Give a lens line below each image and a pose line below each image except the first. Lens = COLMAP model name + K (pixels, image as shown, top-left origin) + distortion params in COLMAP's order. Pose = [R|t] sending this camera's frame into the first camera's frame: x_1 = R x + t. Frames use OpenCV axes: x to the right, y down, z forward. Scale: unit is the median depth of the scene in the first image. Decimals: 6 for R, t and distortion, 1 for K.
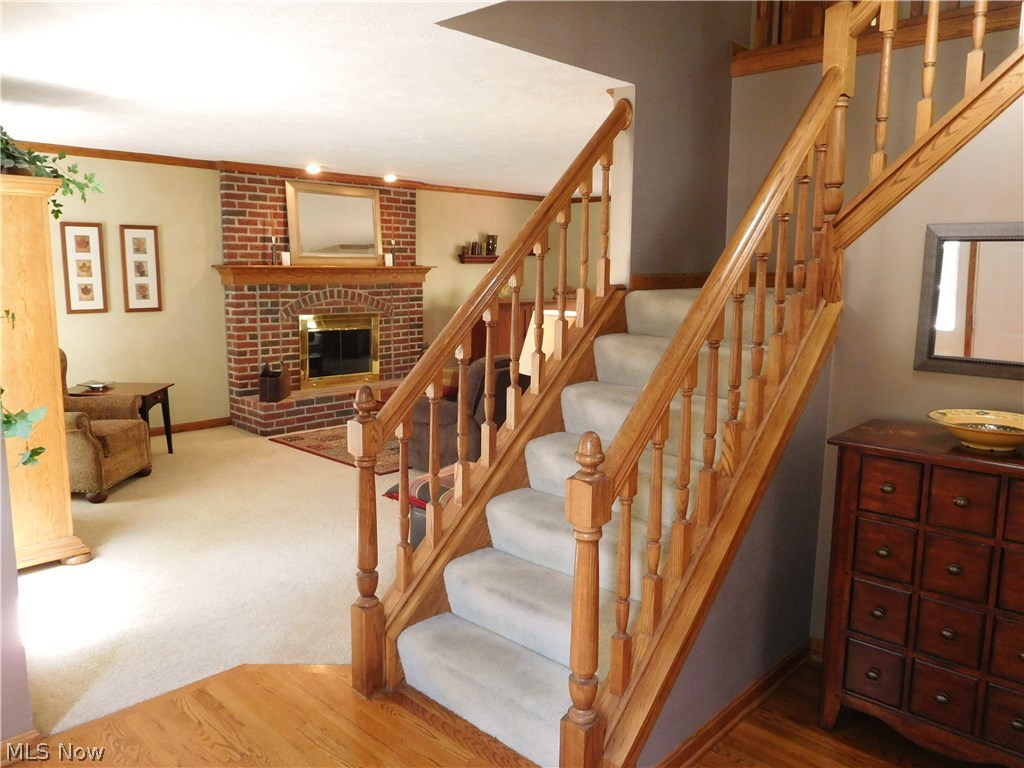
lens RADIAL K [[773.5, 0, 511.3], [0, 773.5, 382.0], [0, 0, 1]] dist [0.001463, -0.005569]
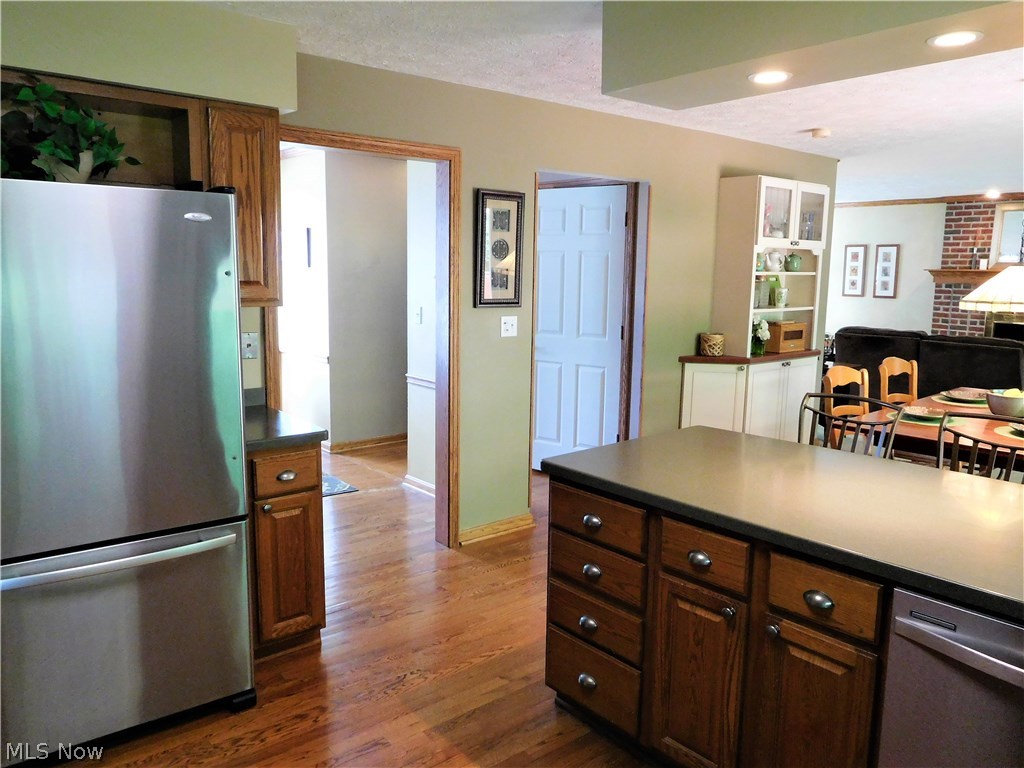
lens RADIAL K [[773.5, 0, 510.9], [0, 773.5, 383.9], [0, 0, 1]] dist [0.001463, -0.005569]
pose [[-0.104934, 0.135733, -0.985173, 1.101872], [-0.165014, 0.974533, 0.151843, -0.030589], [0.980693, 0.178500, -0.079864, 0.365471]]
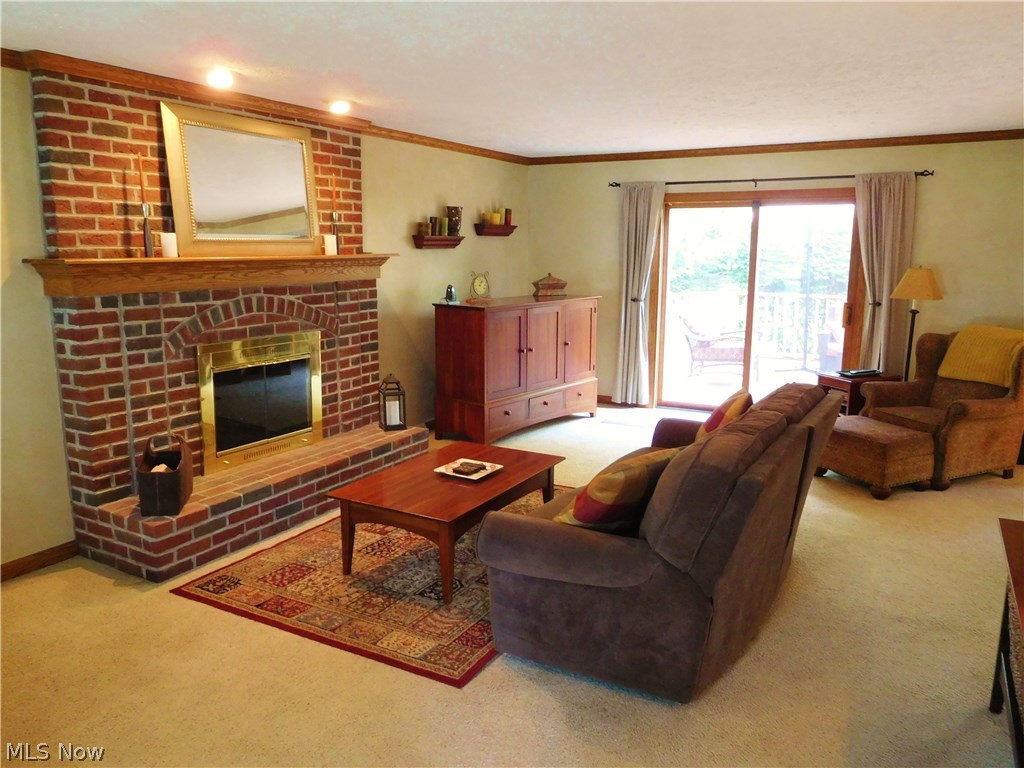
lens RADIAL K [[773.5, 0, 513.9], [0, 773.5, 383.2], [0, 0, 1]] dist [0.001463, -0.005569]
pose [[0.968796, -0.050236, 0.242715, -0.193375], [0.043255, 0.998485, 0.034009, -0.069600], [-0.244056, -0.022449, 0.969501, 0.406717]]
